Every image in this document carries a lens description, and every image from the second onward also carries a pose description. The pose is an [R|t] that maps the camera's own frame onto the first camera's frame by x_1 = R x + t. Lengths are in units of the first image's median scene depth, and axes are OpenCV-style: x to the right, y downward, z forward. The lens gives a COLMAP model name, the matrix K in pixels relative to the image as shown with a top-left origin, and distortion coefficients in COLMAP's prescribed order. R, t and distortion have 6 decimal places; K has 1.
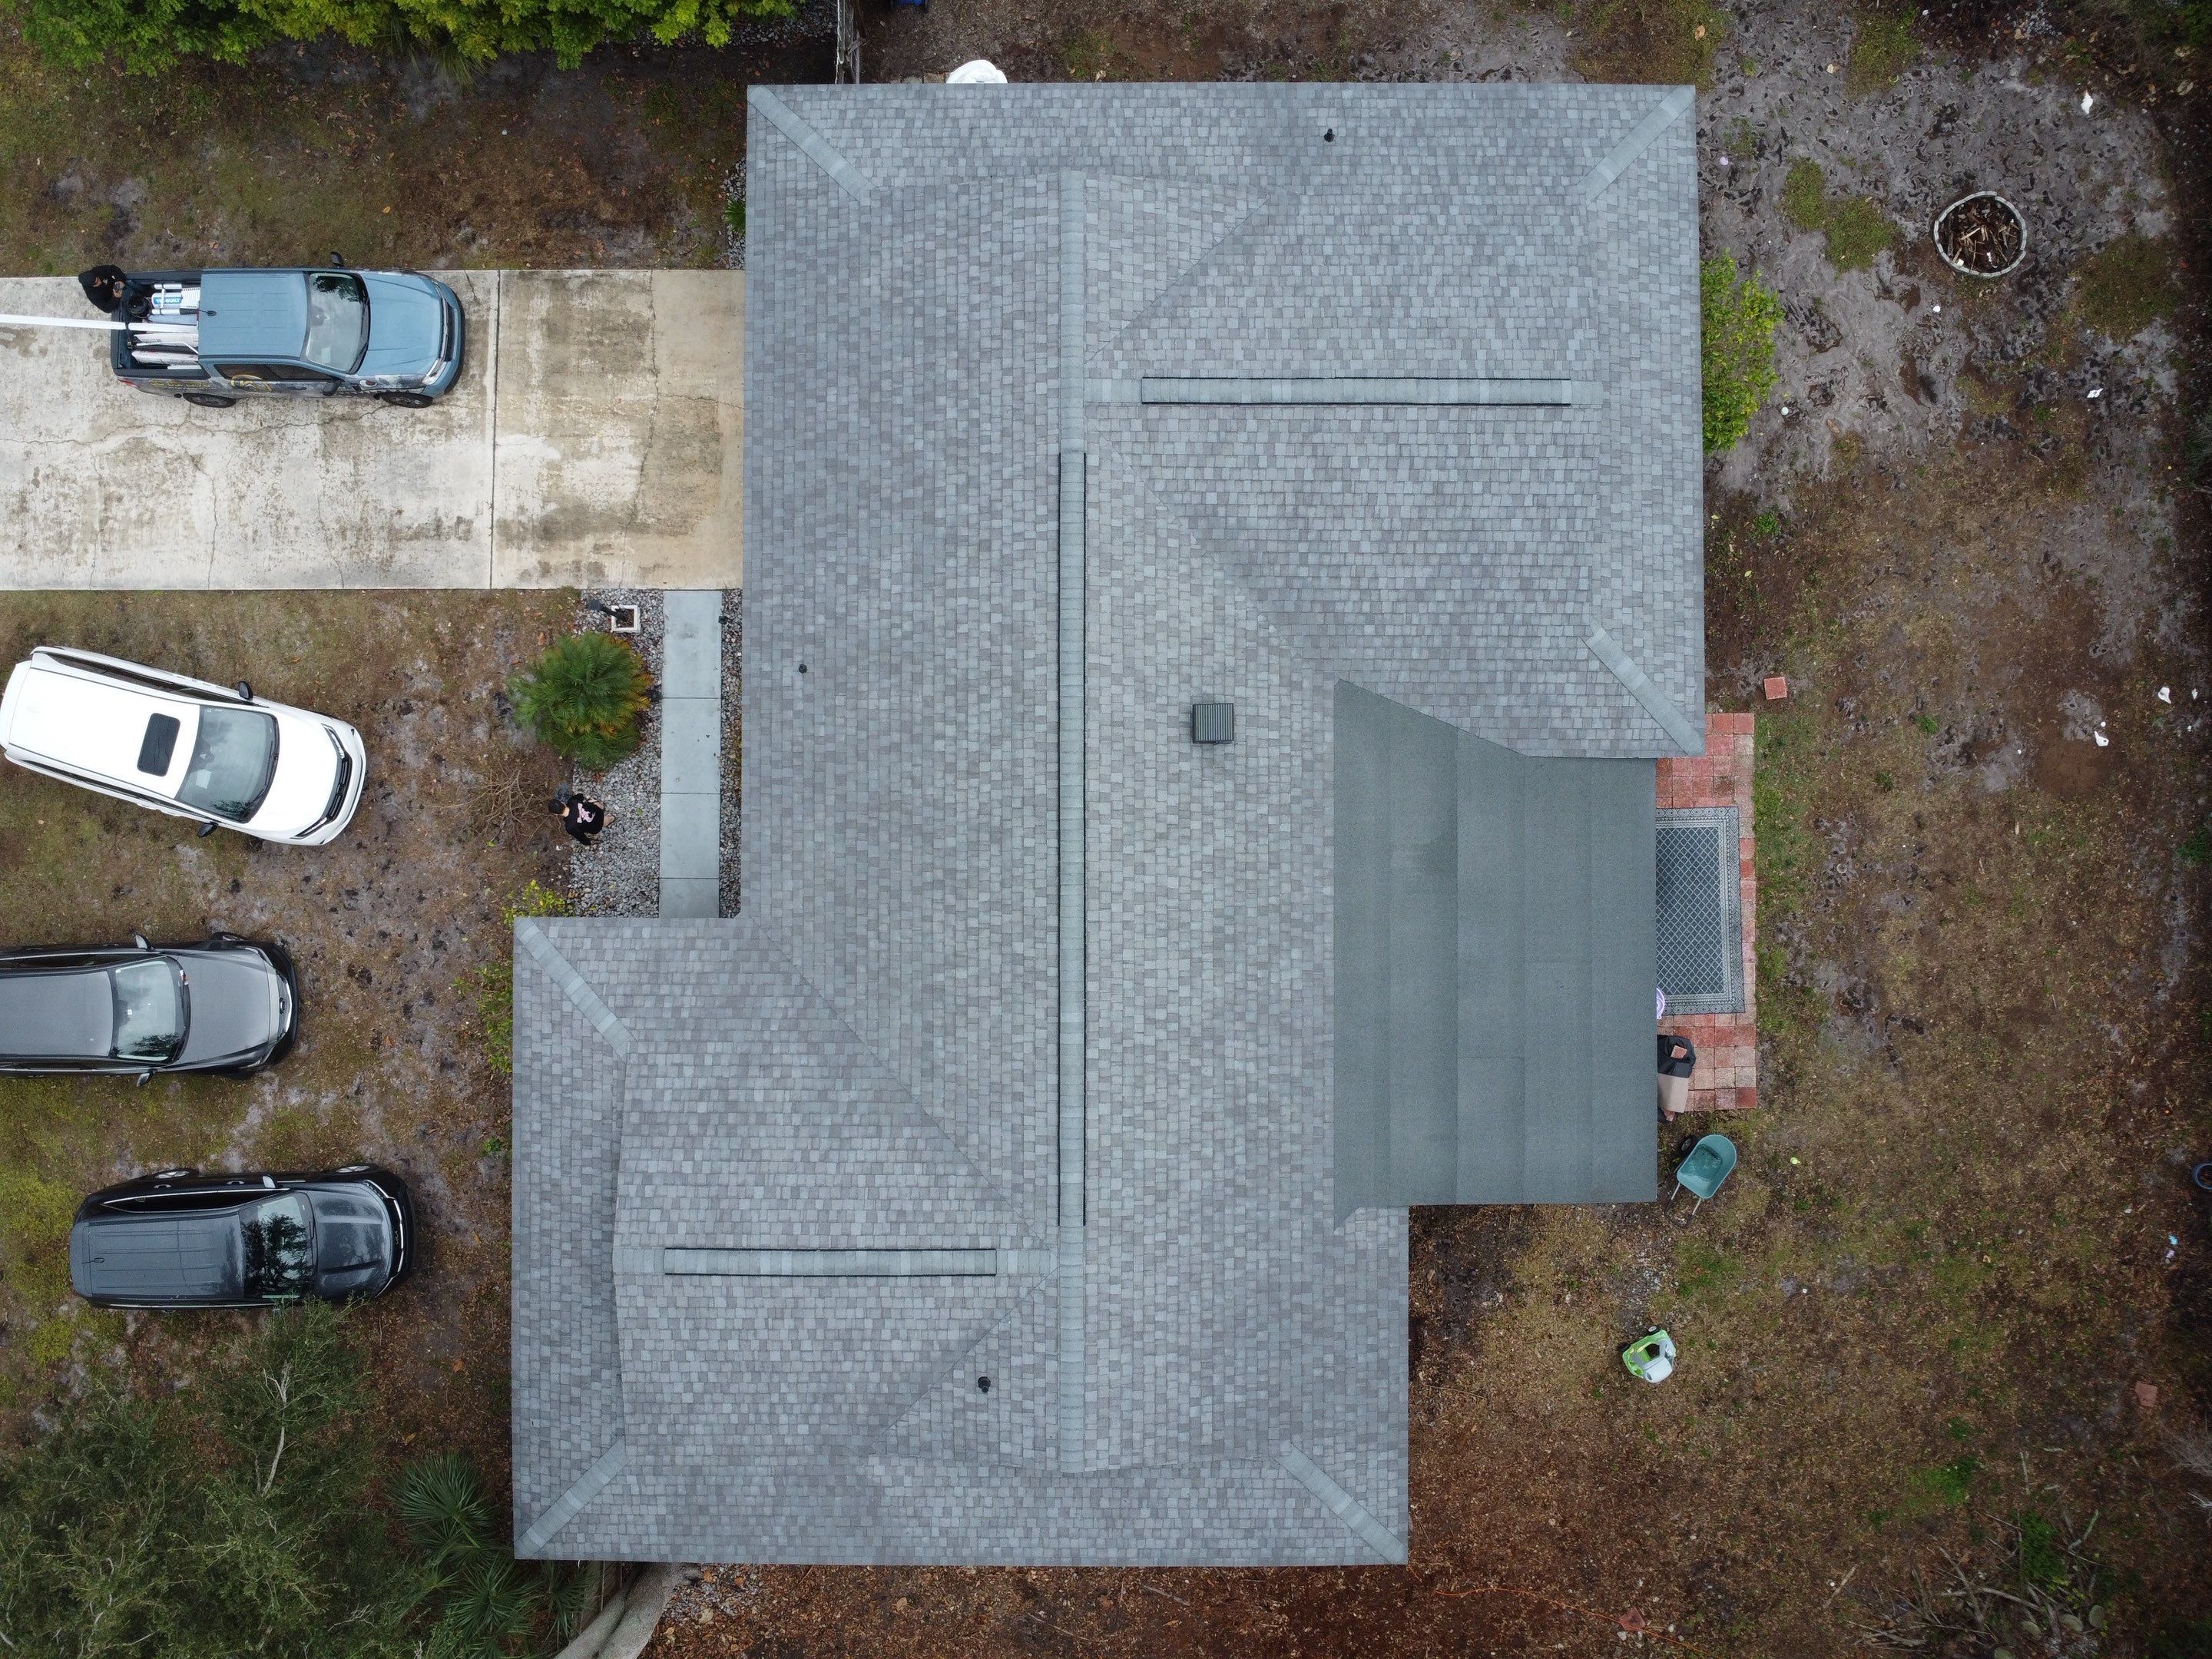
lens RADIAL K [[1600.6, 0, 1097.2], [0, 1600.6, 818.9], [0, 0, 1]] dist [-0.022998, -0.016972]
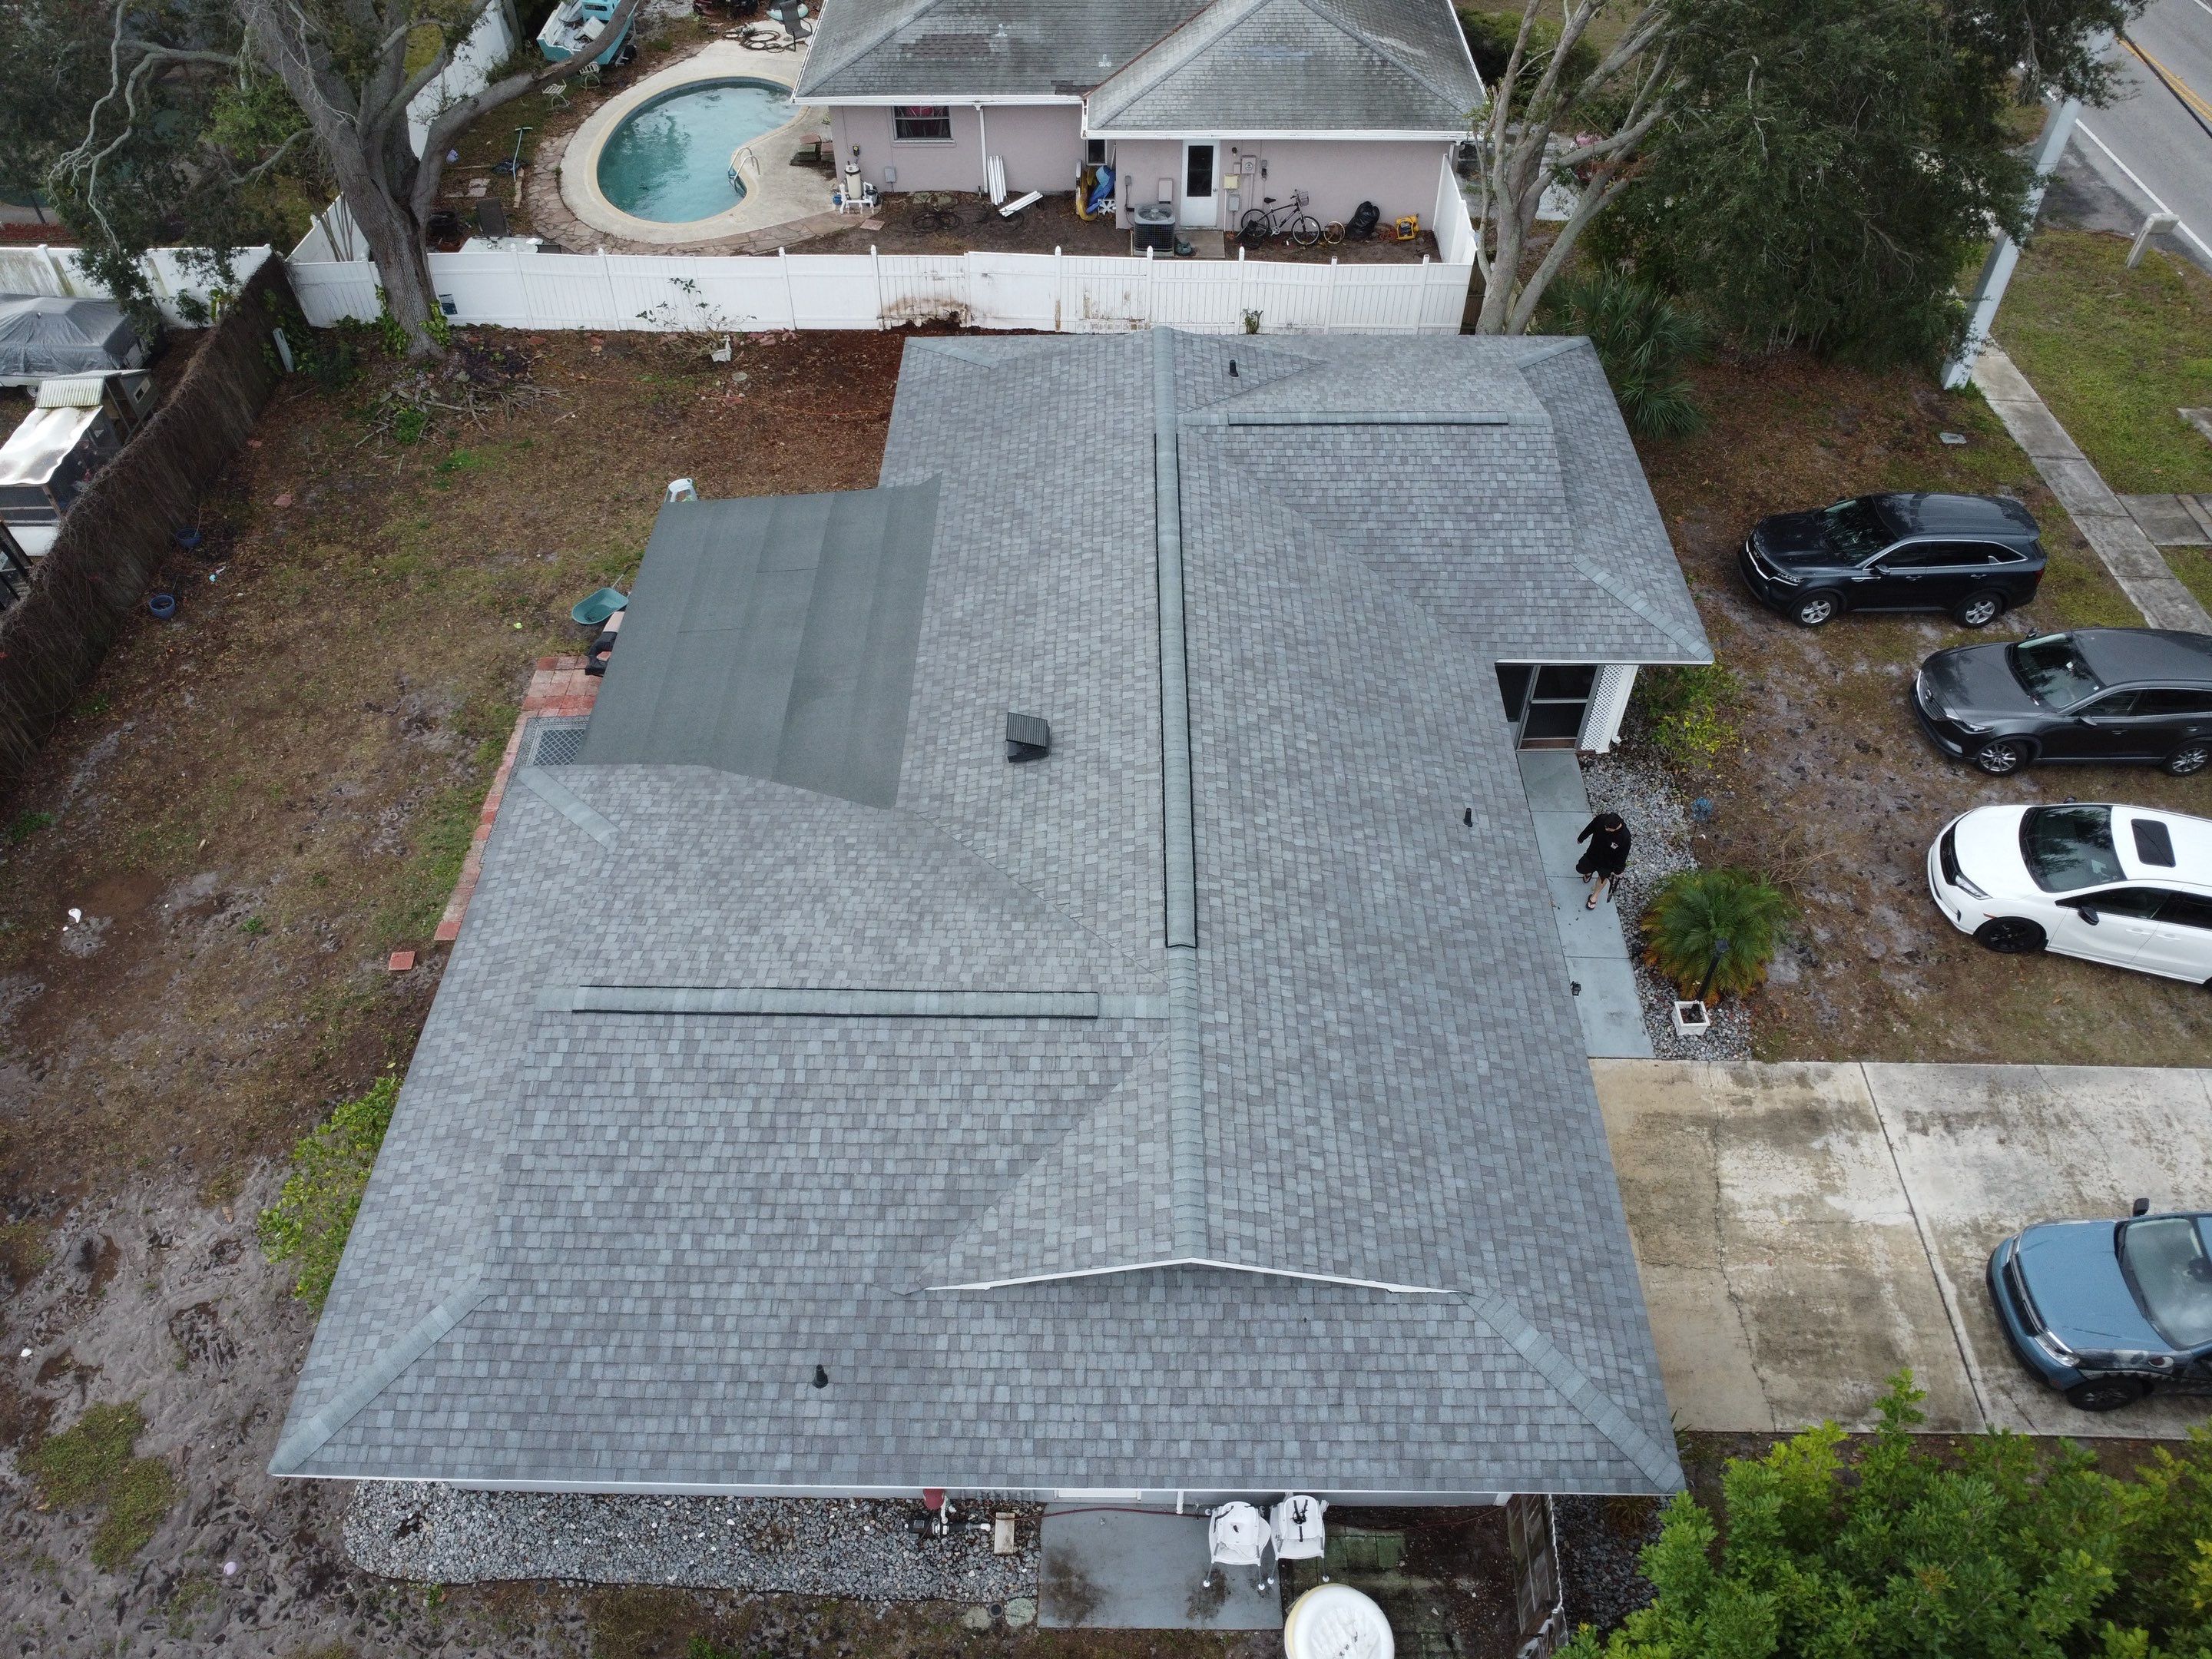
lens RADIAL K [[1600.6, 0, 1094.1], [0, 1600.6, 822.9], [0, 0, 1]] dist [-0.022998, -0.016972]
pose [[-0.999795, 0.000484, 0.020222, 0.011497], [0.013805, -0.714373, 0.699629, -0.668348], [0.014784, 0.699765, 0.714220, 0.305140]]
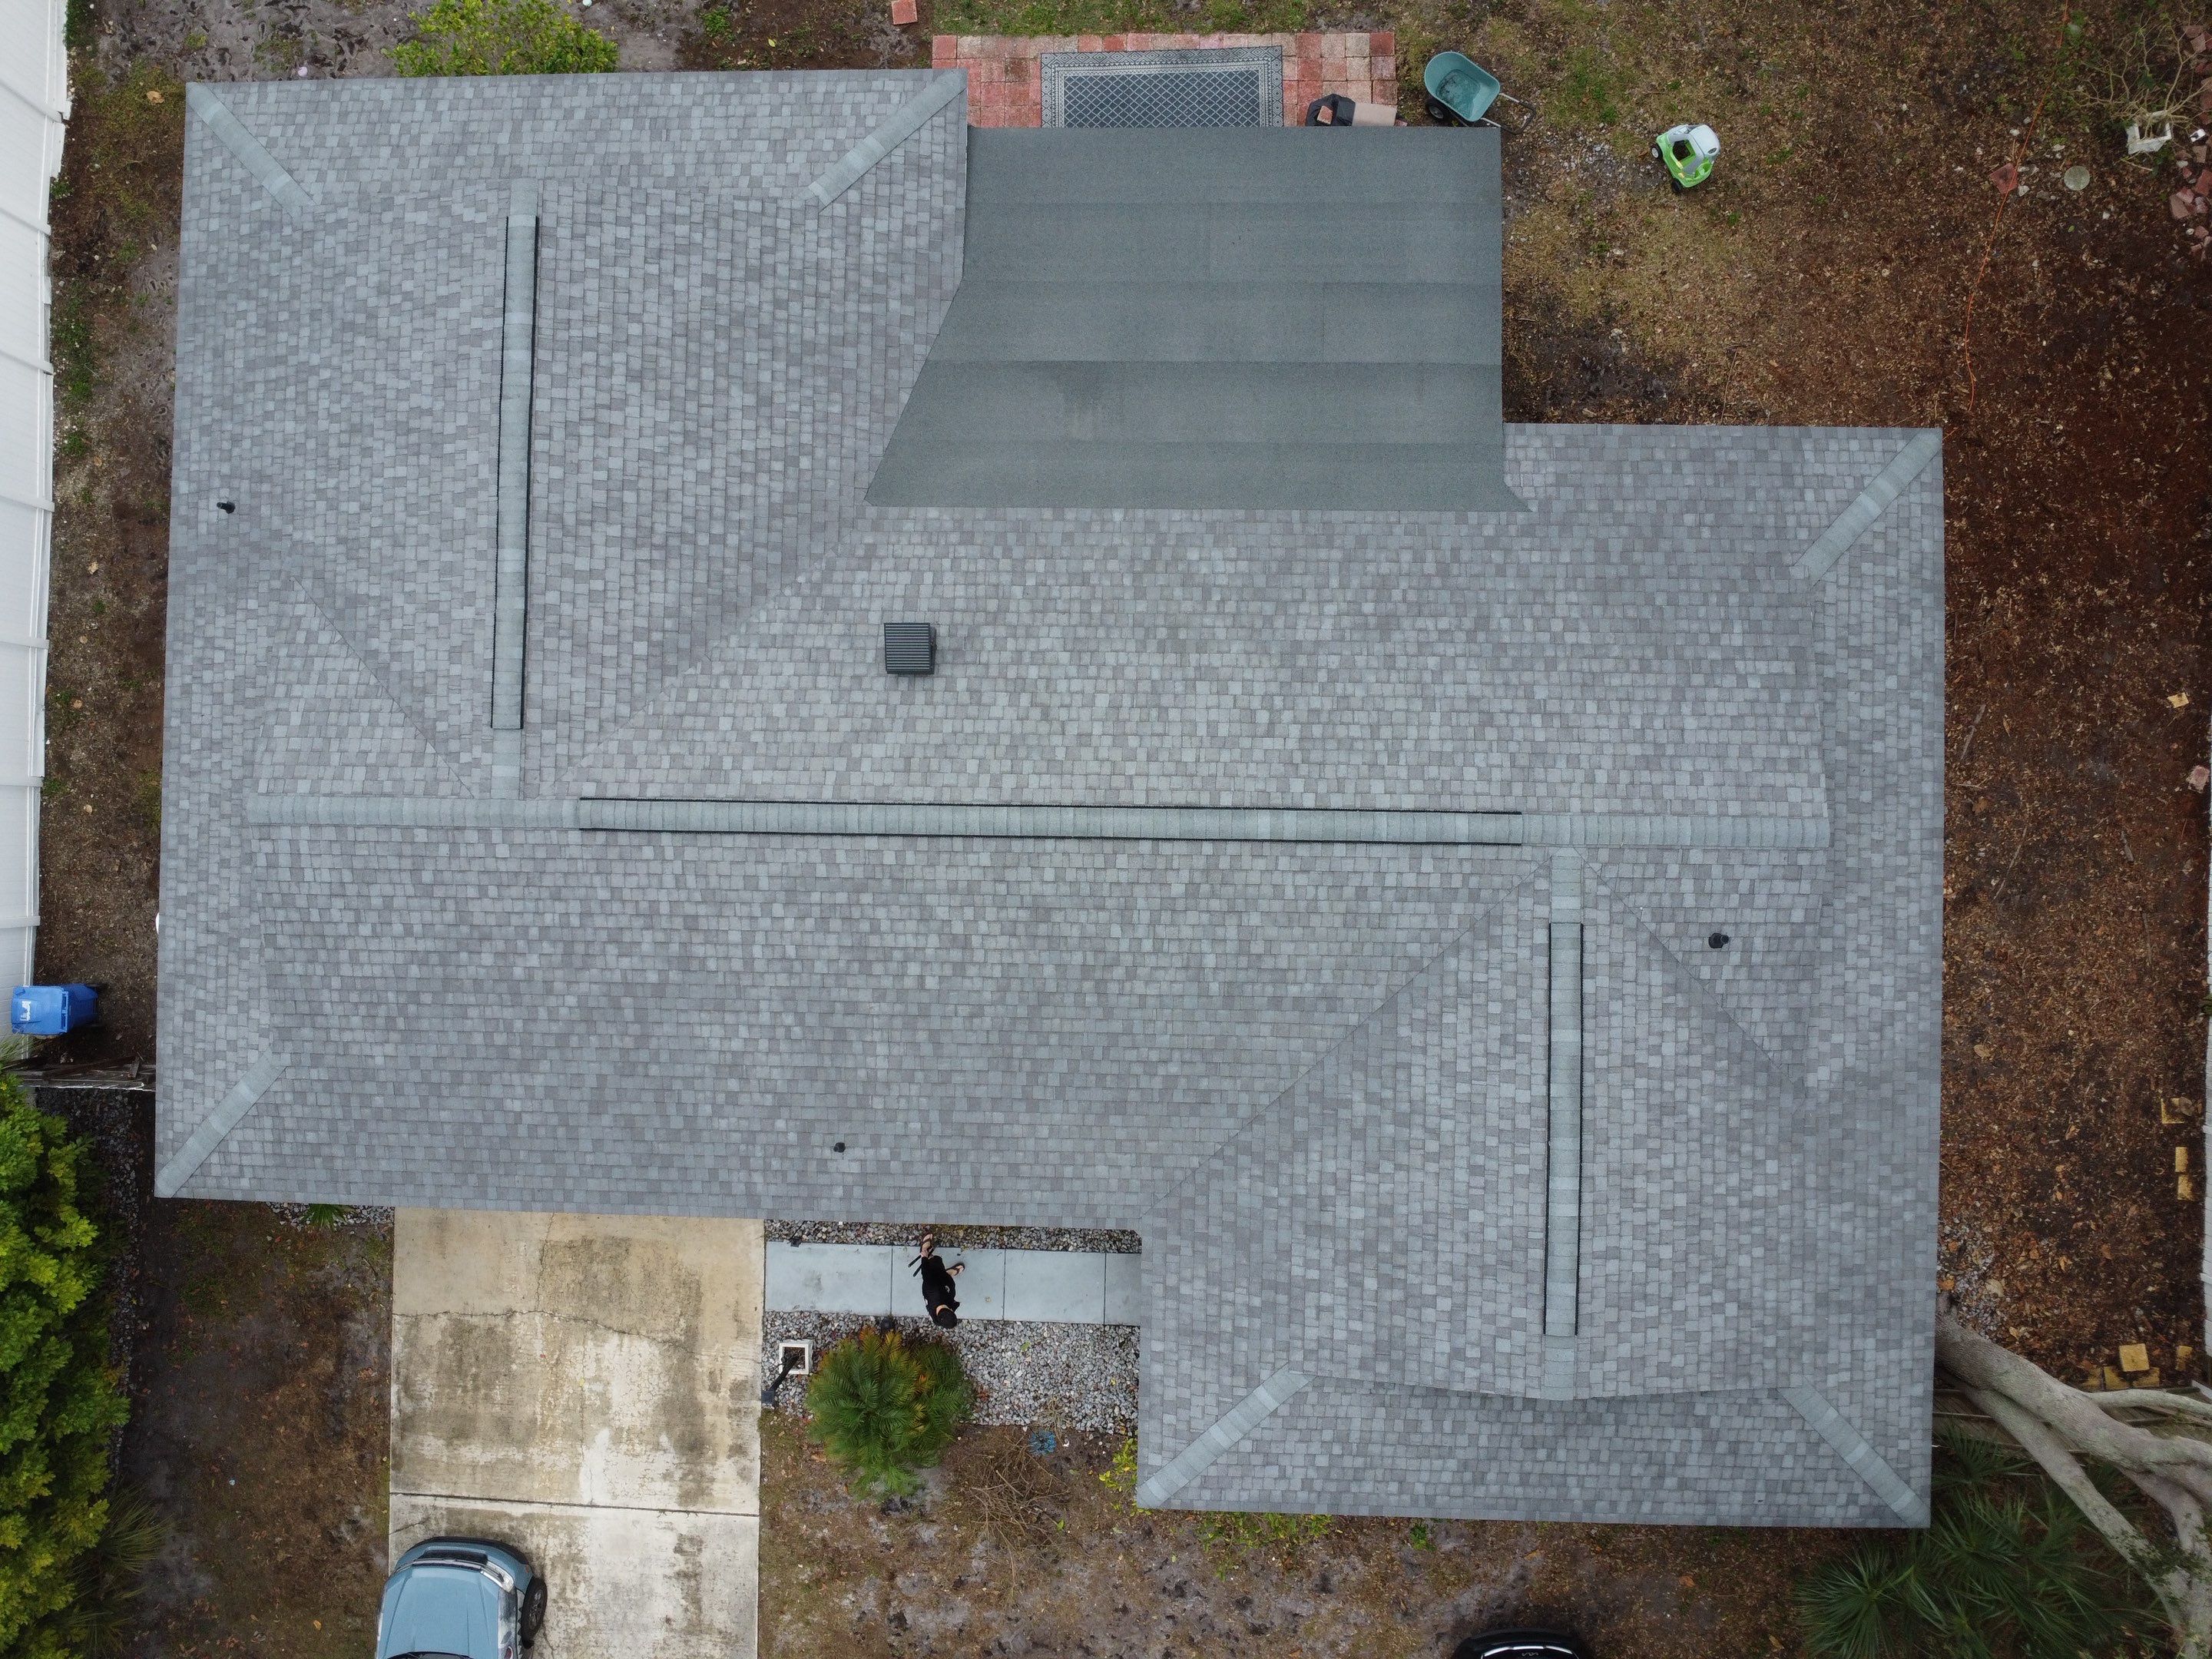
lens RADIAL K [[1600.6, 0, 1094.7], [0, 1600.6, 817.2], [0, 0, 1]] dist [-0.022998, -0.016972]
pose [[0.016271, -0.999625, 0.022047, -0.026957], [0.999487, 0.015653, -0.027938, 0.052238], [0.027582, 0.022490, 0.999367, 0.158132]]
